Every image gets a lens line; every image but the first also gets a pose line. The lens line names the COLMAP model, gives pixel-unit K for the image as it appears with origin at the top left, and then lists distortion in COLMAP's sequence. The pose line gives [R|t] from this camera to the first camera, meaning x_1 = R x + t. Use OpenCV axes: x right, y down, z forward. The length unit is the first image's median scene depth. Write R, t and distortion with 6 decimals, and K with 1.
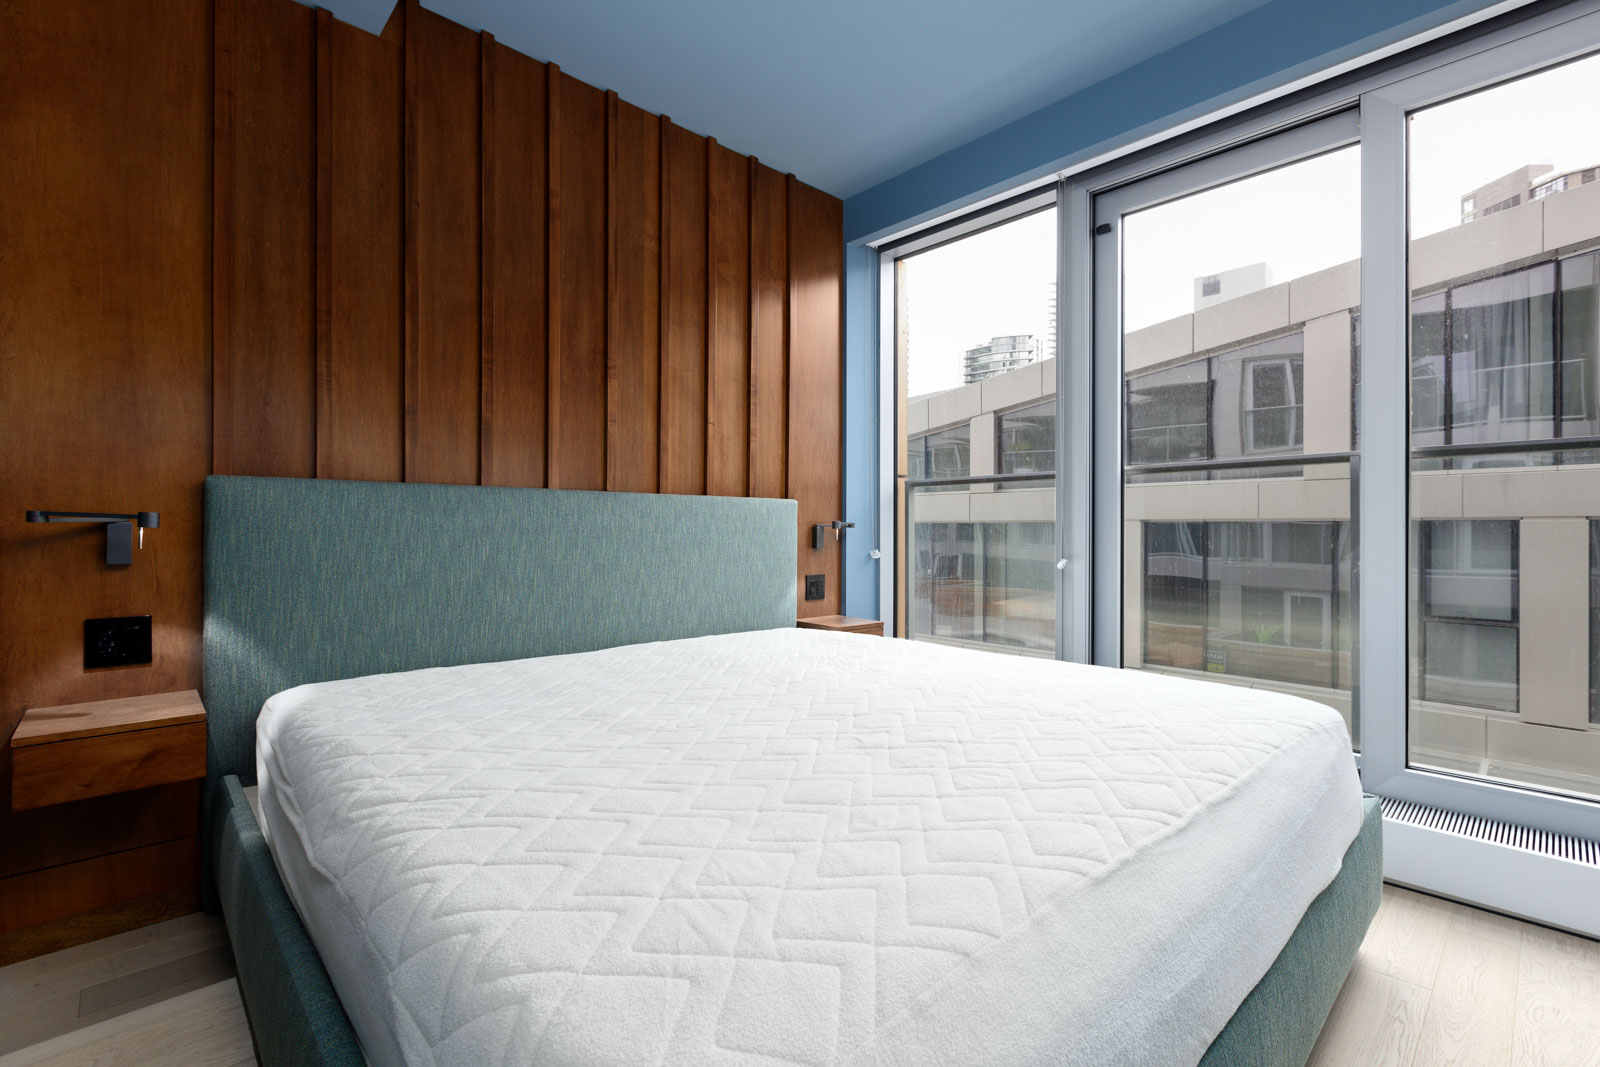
lens RADIAL K [[716.3, 0, 798.2], [0, 716.3, 529.6], [0, 0, 1]] dist [-0.000382, 0.000754]
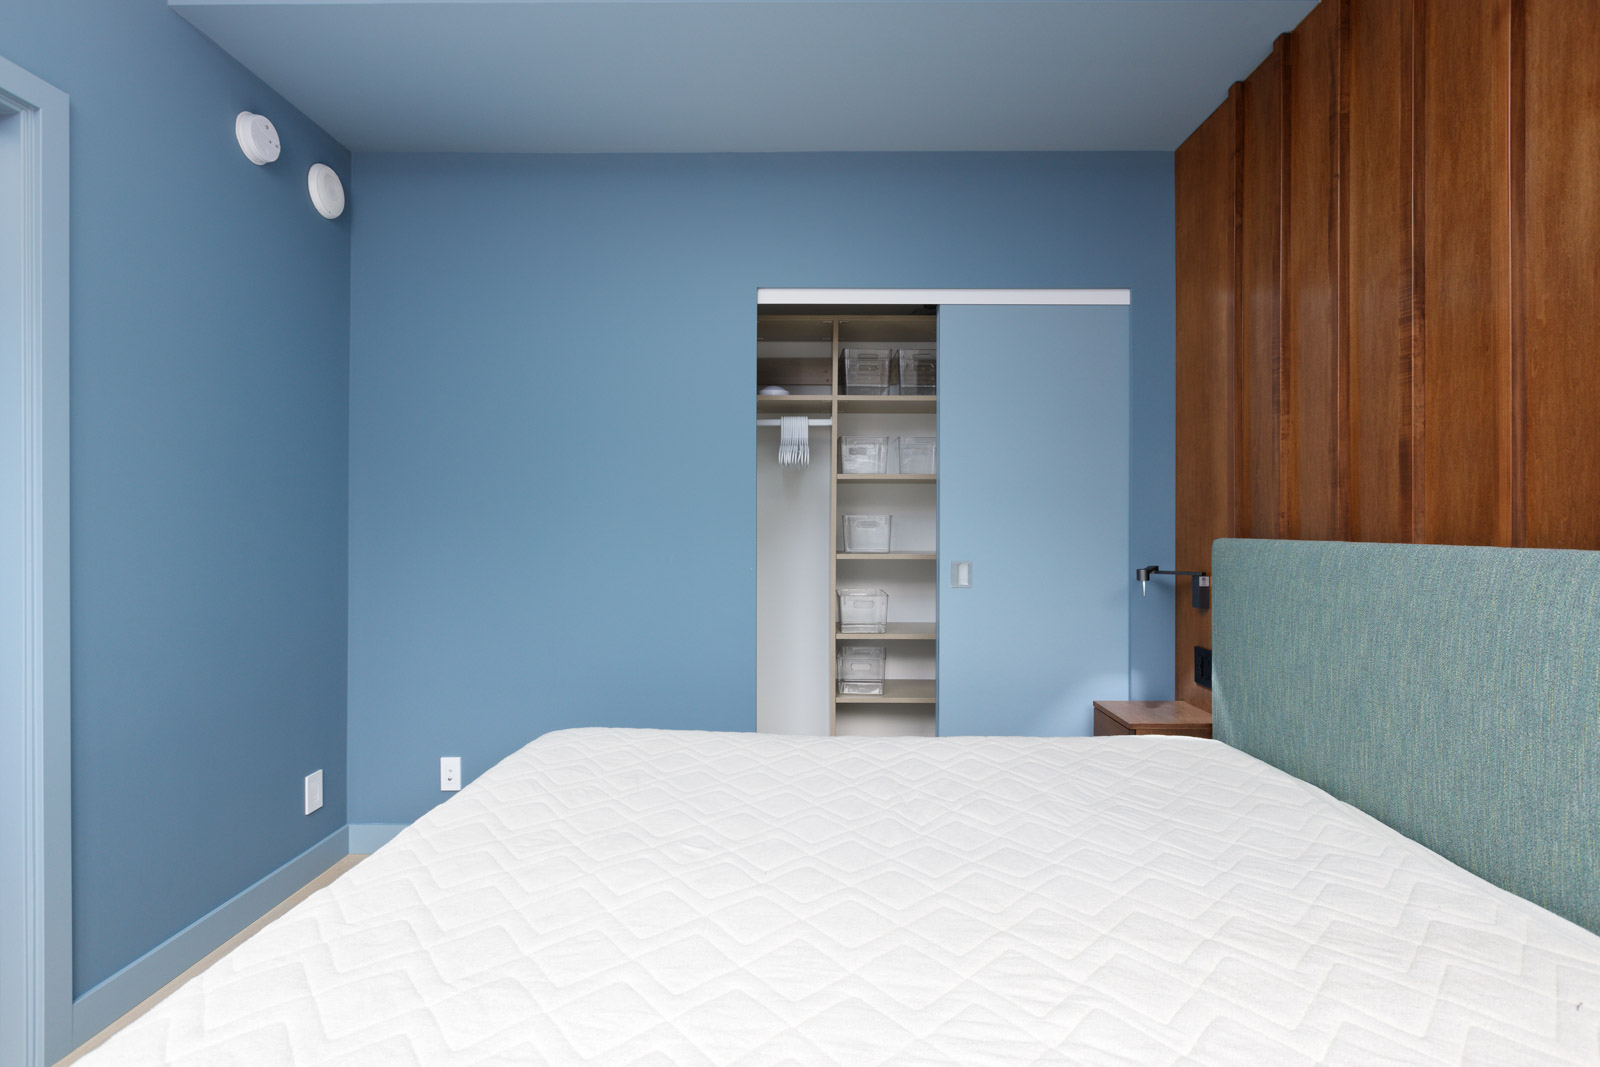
lens RADIAL K [[776.8, 0, 800.5], [0, 776.8, 528.0], [0, 0, 1]] dist [-0.001357, -0.000197]
pose [[-0.699434, -0.002910, -0.714691, 0.373031], [-0.007665, 0.999965, 0.003429, -0.062607], [0.714656, 0.007877, -0.699432, 0.946336]]
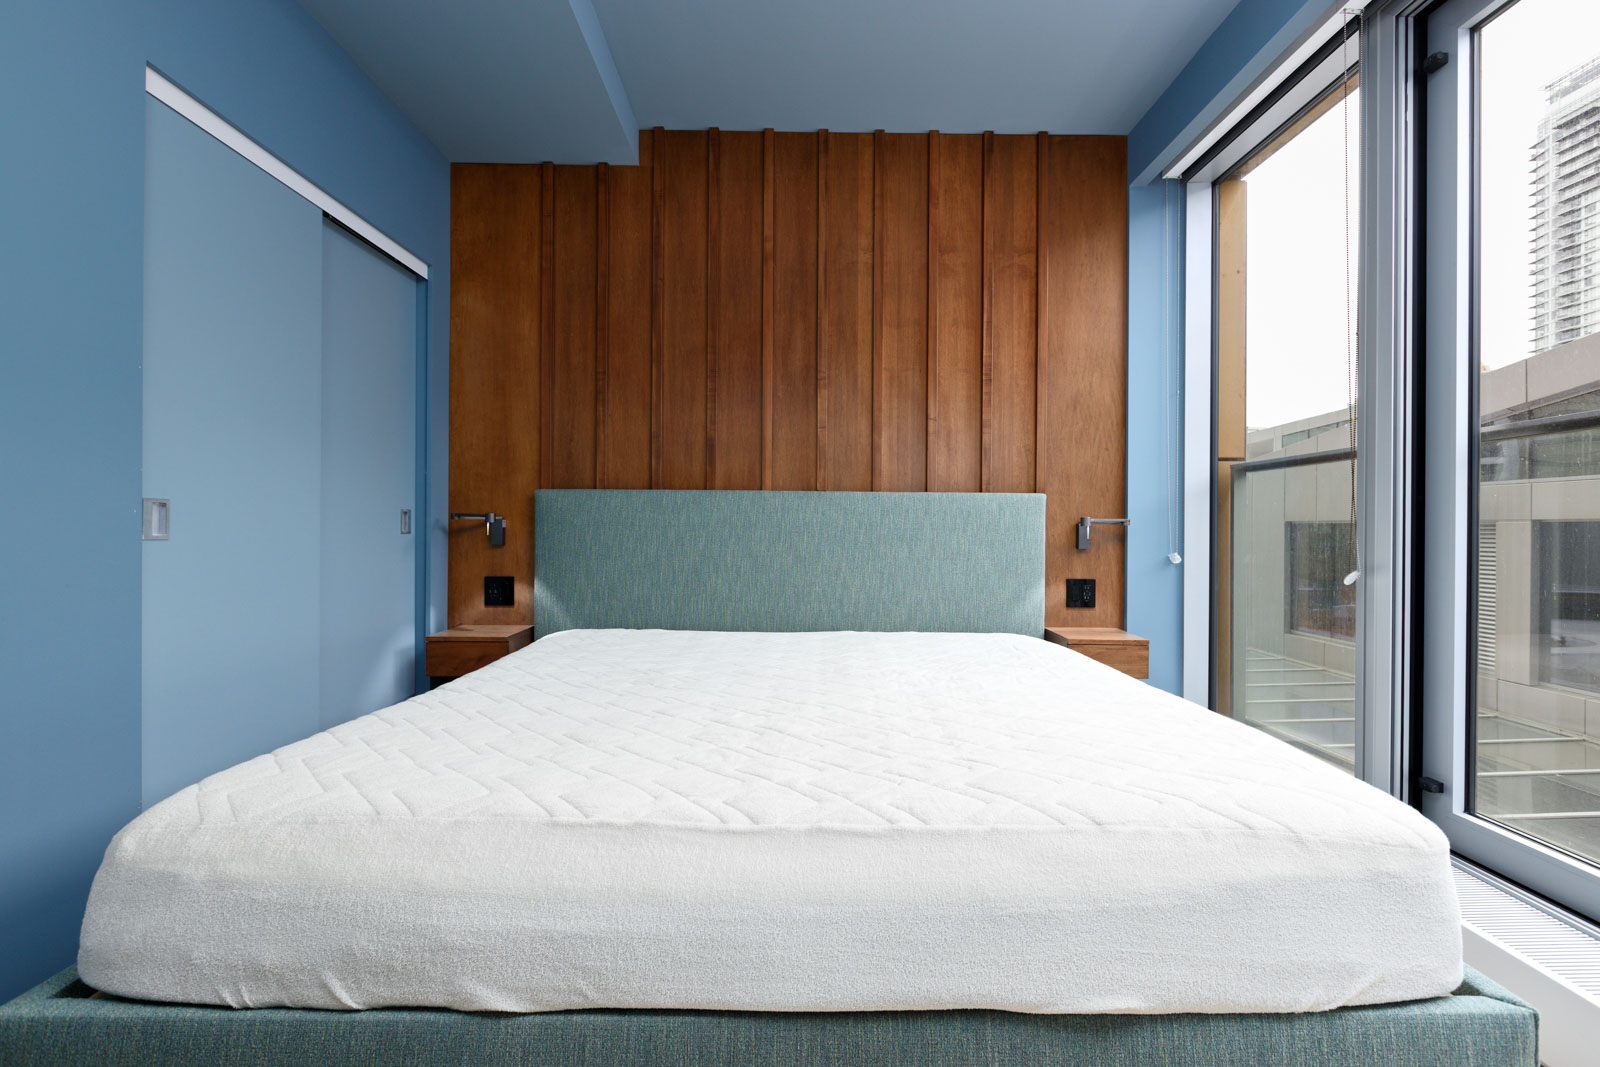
lens RADIAL K [[755.4, 0, 803.7], [0, 755.4, 529.1], [0, 0, 1]] dist [-0.004754, 0.000876]
pose [[0.734673, 0.004652, -0.678405, 0.497406], [-0.005650, 0.999984, 0.000739, 0.004441], [0.678397, 0.003290, 0.734688, 0.122980]]
